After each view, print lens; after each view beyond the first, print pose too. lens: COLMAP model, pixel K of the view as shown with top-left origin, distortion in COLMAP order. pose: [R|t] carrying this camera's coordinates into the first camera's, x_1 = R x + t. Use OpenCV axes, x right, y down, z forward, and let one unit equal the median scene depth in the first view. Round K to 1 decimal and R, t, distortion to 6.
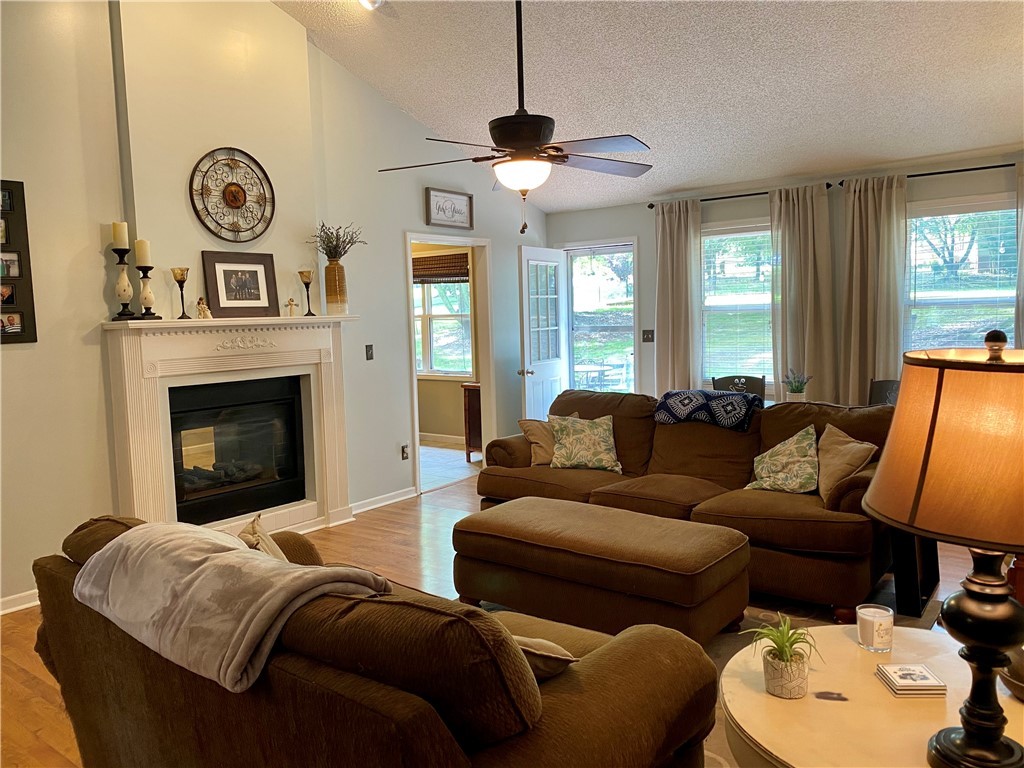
lens RADIAL K [[769.8, 0, 504.3], [0, 769.8, 380.4], [0, 0, 1]] dist [0.086012, -0.160198]
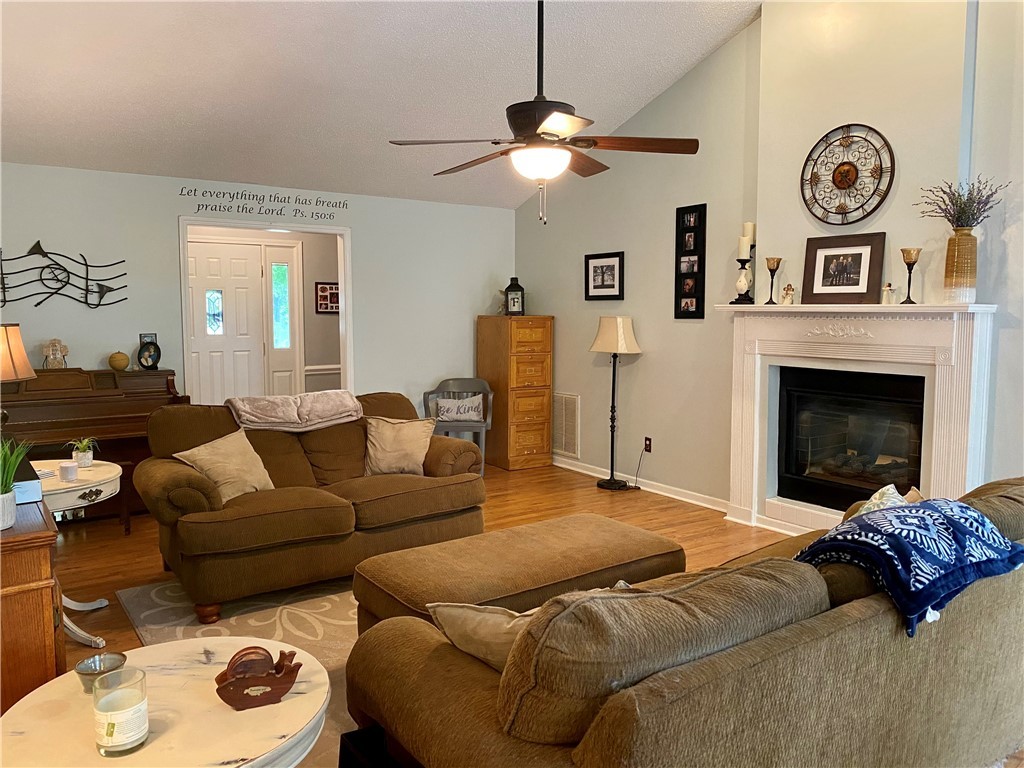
lens RADIAL K [[741.3, 0, 512.0], [0, 741.3, 384.0], [0, 0, 1]] dist [0.000891, 0.001496]
pose [[-0.274827, 0.124759, -0.953365, 0.659384], [-0.079303, 0.985226, 0.151789, -0.091968], [0.958218, 0.117321, -0.260873, 0.876280]]
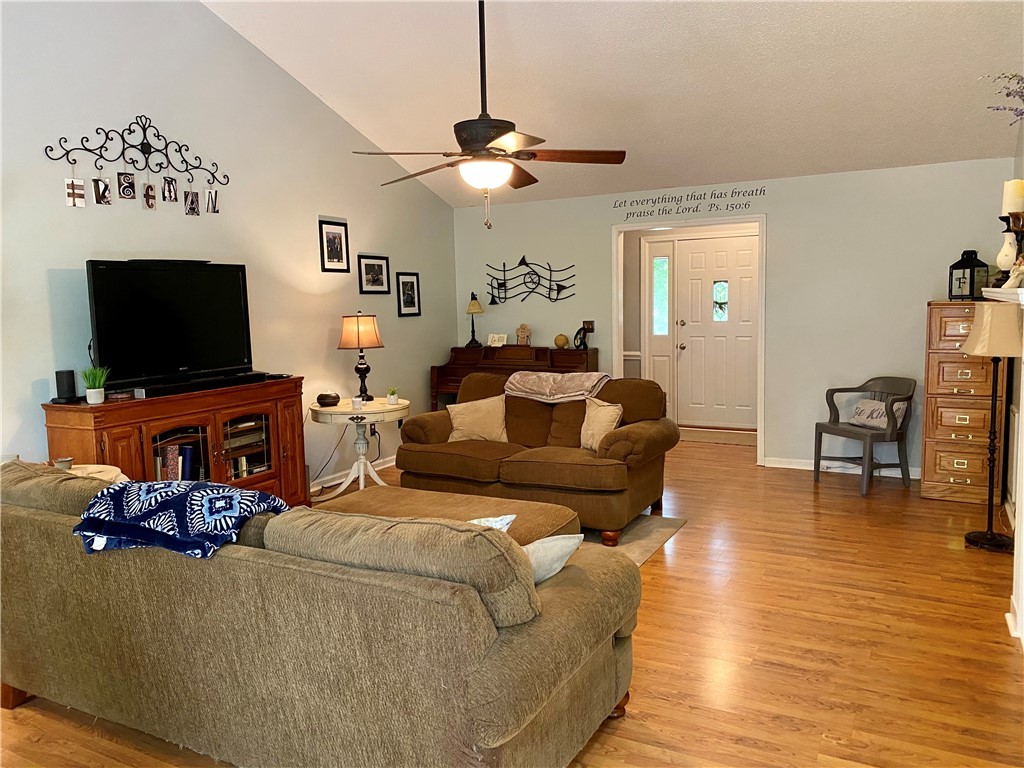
lens RADIAL K [[775.5, 0, 513.3], [0, 775.5, 373.5], [0, 0, 1]] dist [0.064507, -0.111332]
pose [[-0.981182, 0.070390, -0.179795, 0.143623], [0.036097, 0.981635, 0.187320, -0.140569], [0.189679, 0.177305, -0.965704, 1.500245]]
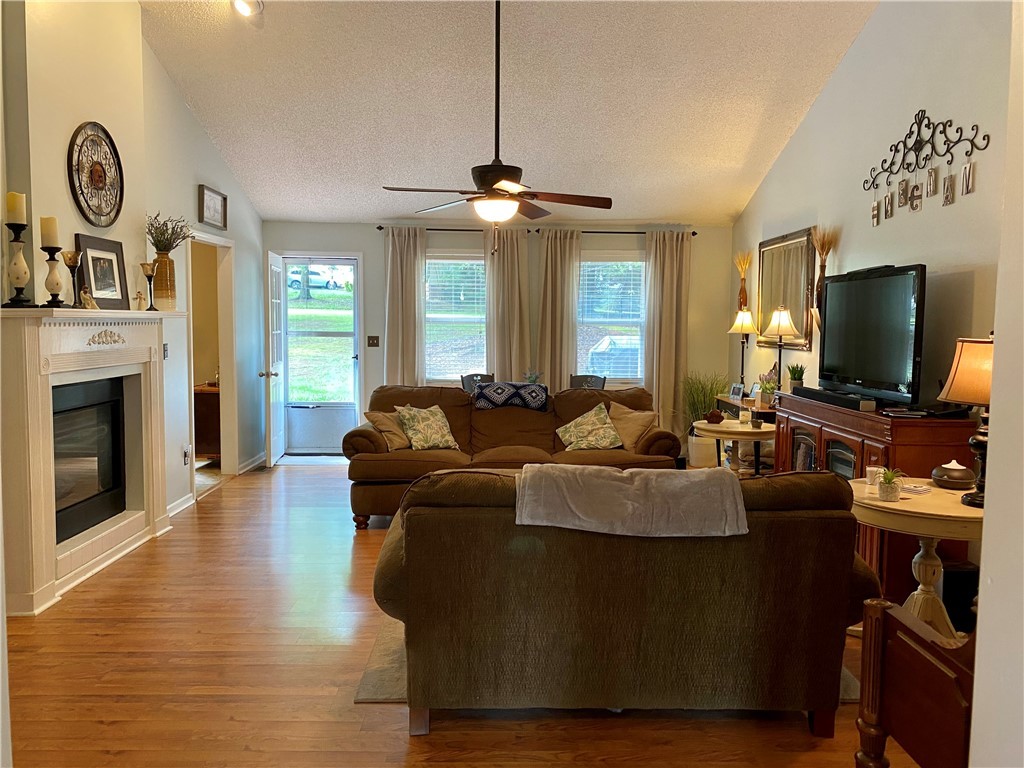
lens RADIAL K [[778.1, 0, 509.8], [0, 778.1, 381.6], [0, 0, 1]] dist [0.053589, -0.064029]
pose [[0.773466, -0.013211, 0.633700, -0.561397], [0.023880, 0.999680, -0.008306, 0.022347], [-0.633388, 0.021557, 0.773534, -0.011181]]
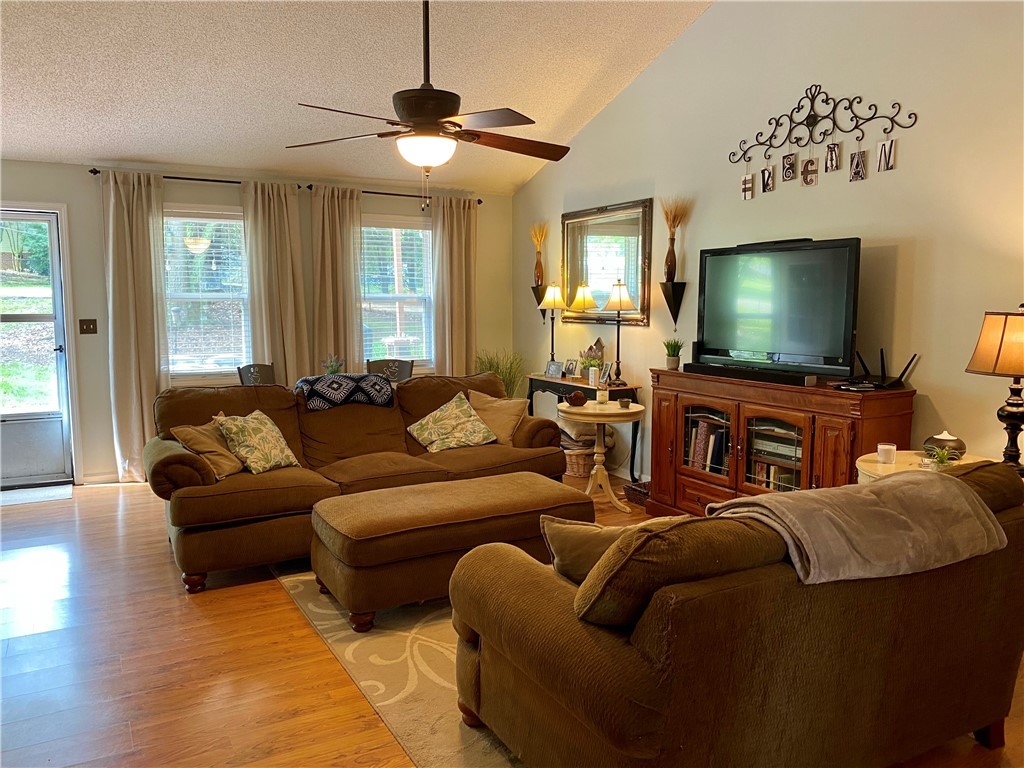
lens RADIAL K [[778.4, 0, 512.5], [0, 778.4, 379.3], [0, 0, 1]] dist [0.100280, -0.160952]
pose [[0.379142, -0.068065, 0.922832, -0.622911], [0.069523, 0.996568, 0.044941, -0.011514], [-0.922723, 0.047119, 0.382572, 0.379222]]
